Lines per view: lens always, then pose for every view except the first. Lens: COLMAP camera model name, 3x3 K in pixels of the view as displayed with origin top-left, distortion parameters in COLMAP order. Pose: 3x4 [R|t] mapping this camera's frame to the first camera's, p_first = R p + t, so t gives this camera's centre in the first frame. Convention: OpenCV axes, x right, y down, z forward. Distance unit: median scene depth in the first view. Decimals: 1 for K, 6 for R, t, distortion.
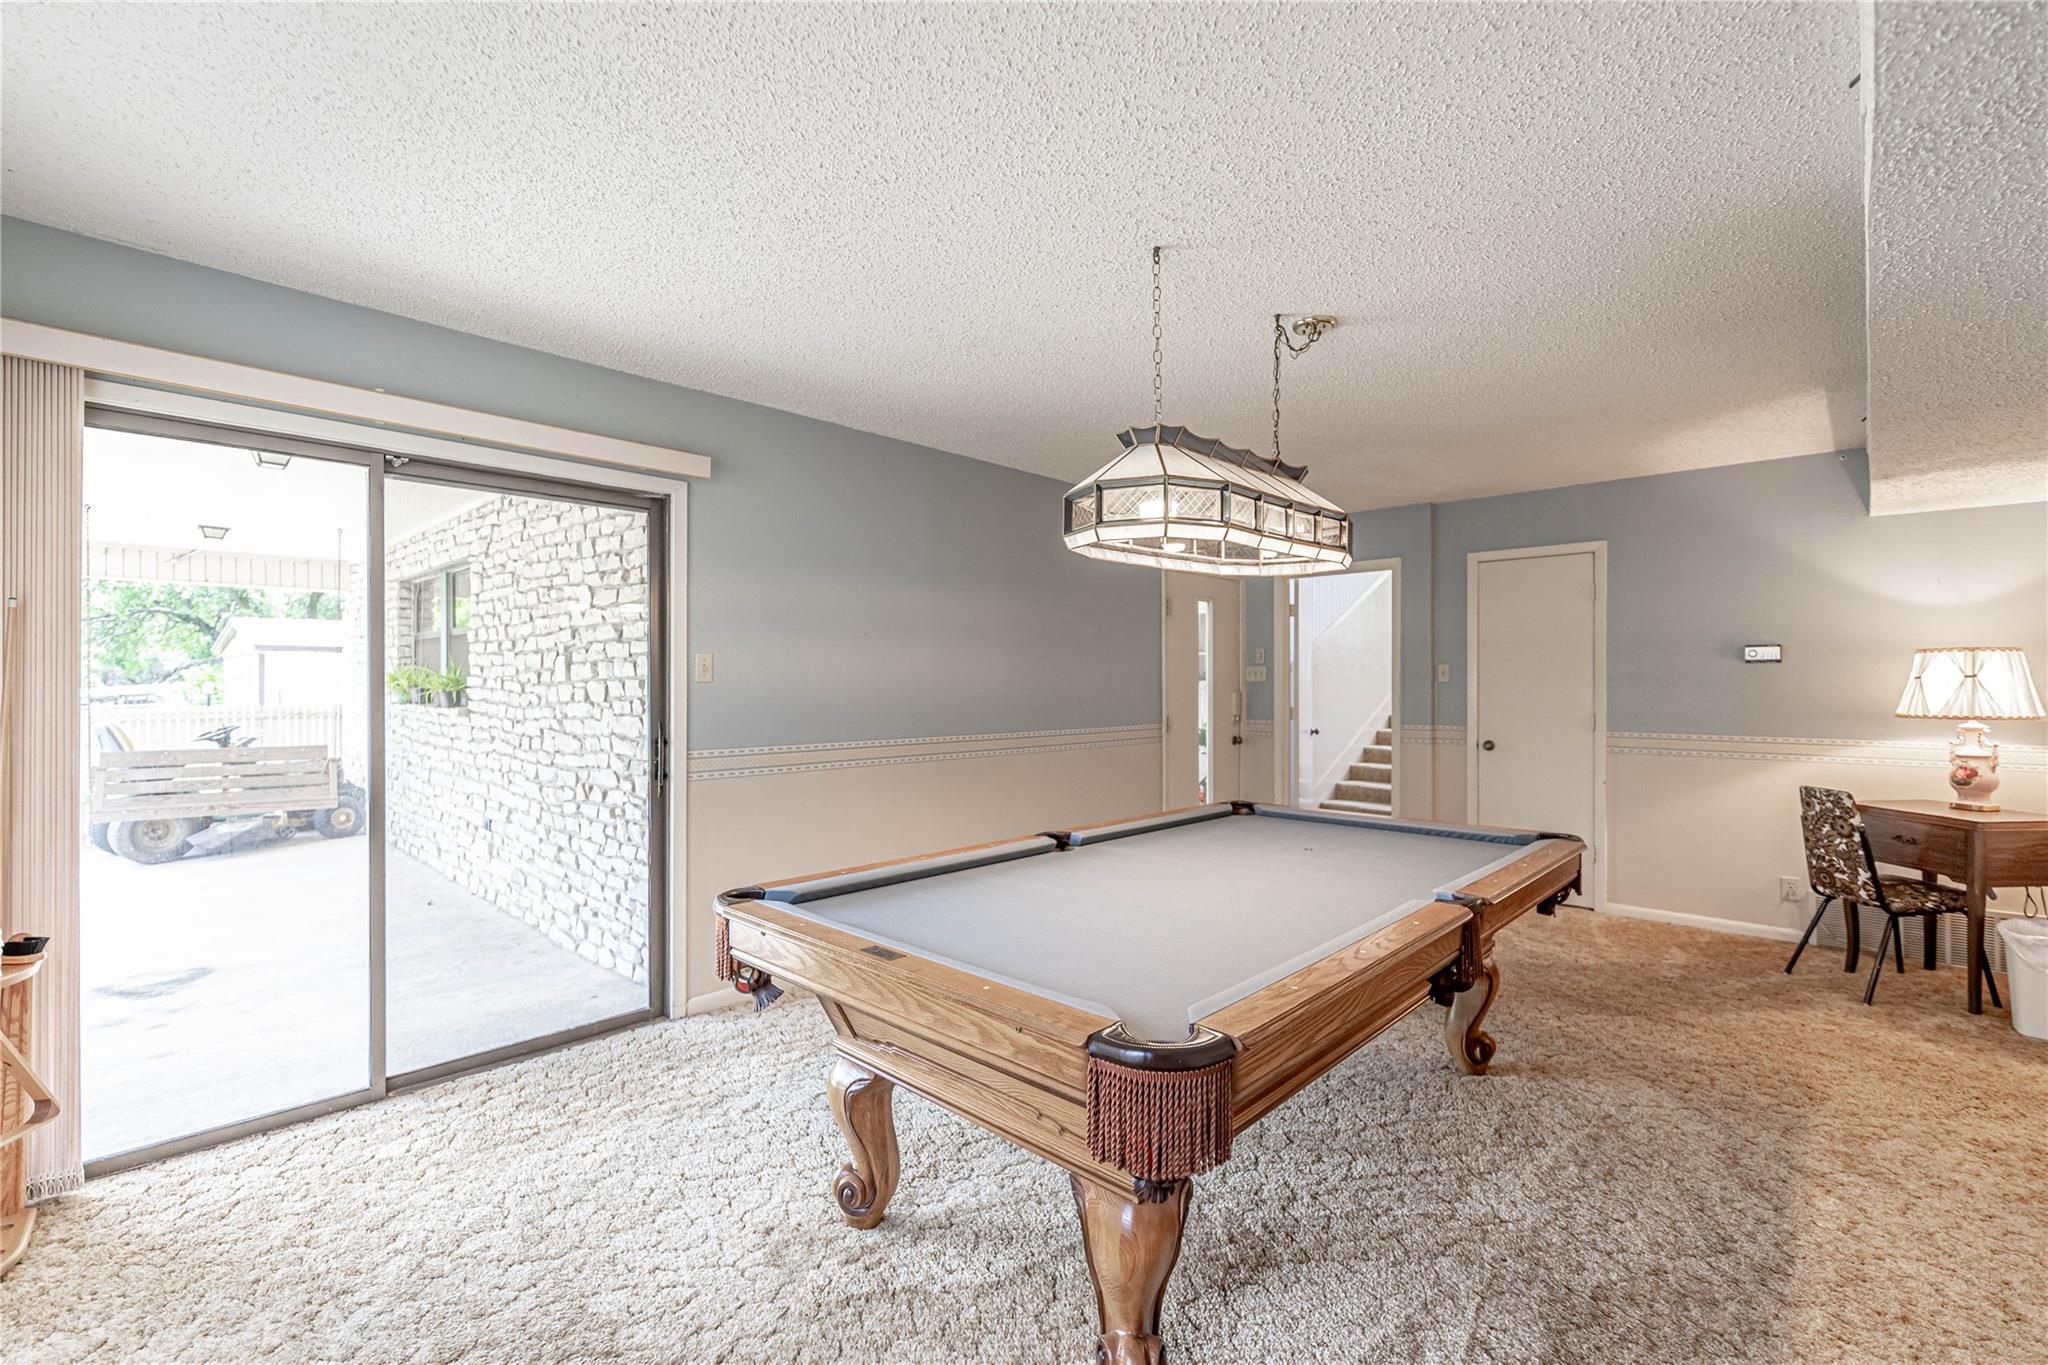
lens RADIAL K [[890.1, 0, 1022.9], [0, 890.1, 679.5], [0, 0, 1]] dist [0.000687, -0.001444]
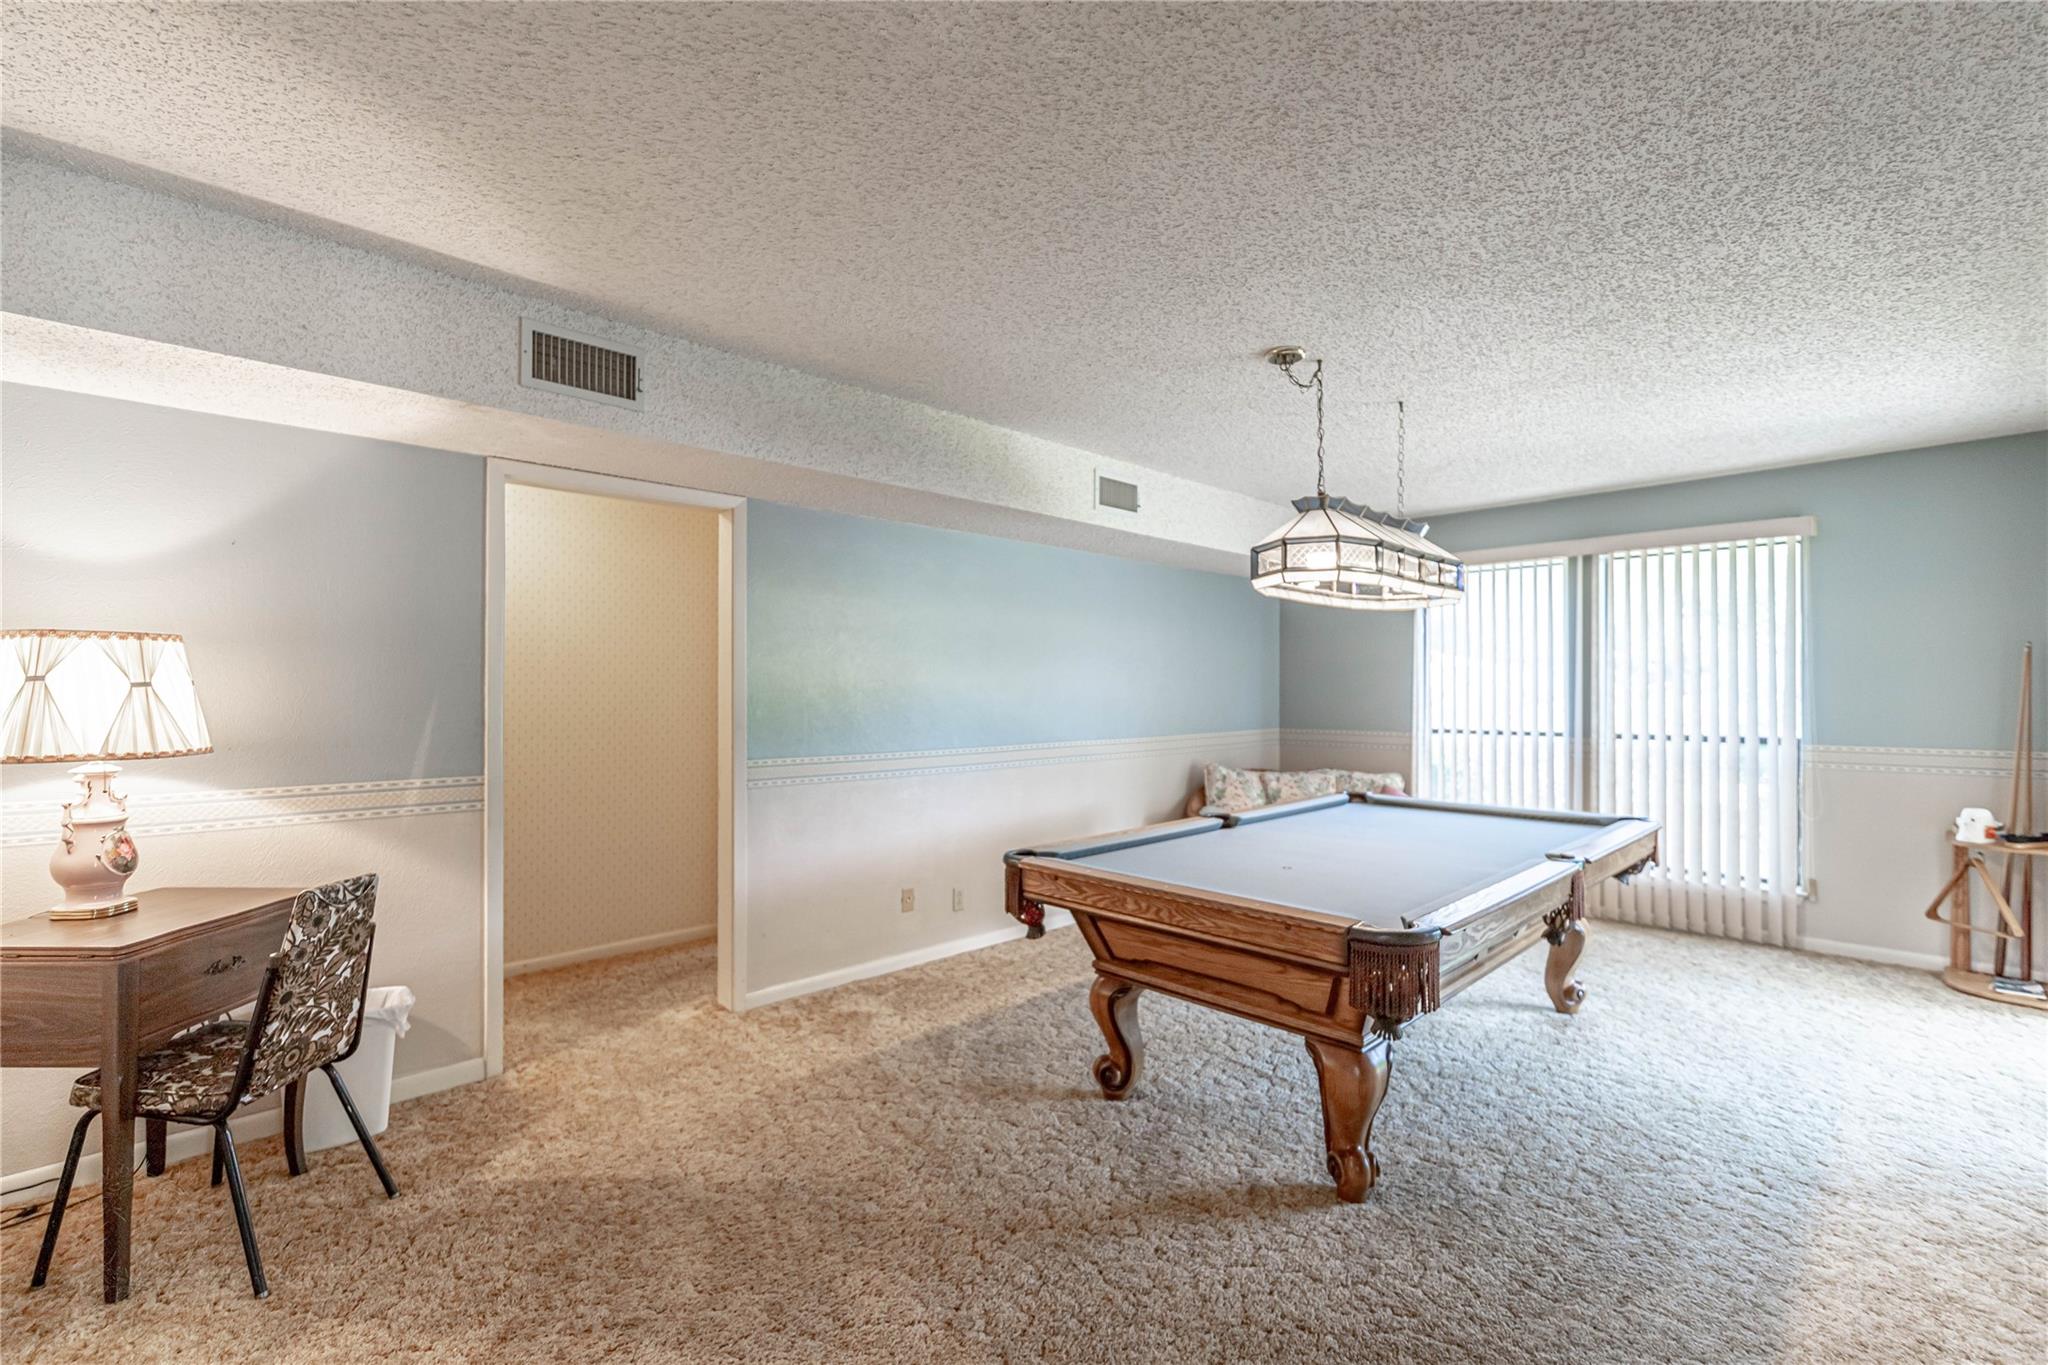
lens RADIAL K [[890.1, 0, 1025.0], [0, 890.1, 679.9], [0, 0, 1]] dist [0.000687, -0.001444]
pose [[0.999624, 0.014276, -0.023396, -0.254737], [-0.014736, 0.999699, -0.019616, 0.015956], [0.023108, 0.019954, 0.999534, -0.304577]]
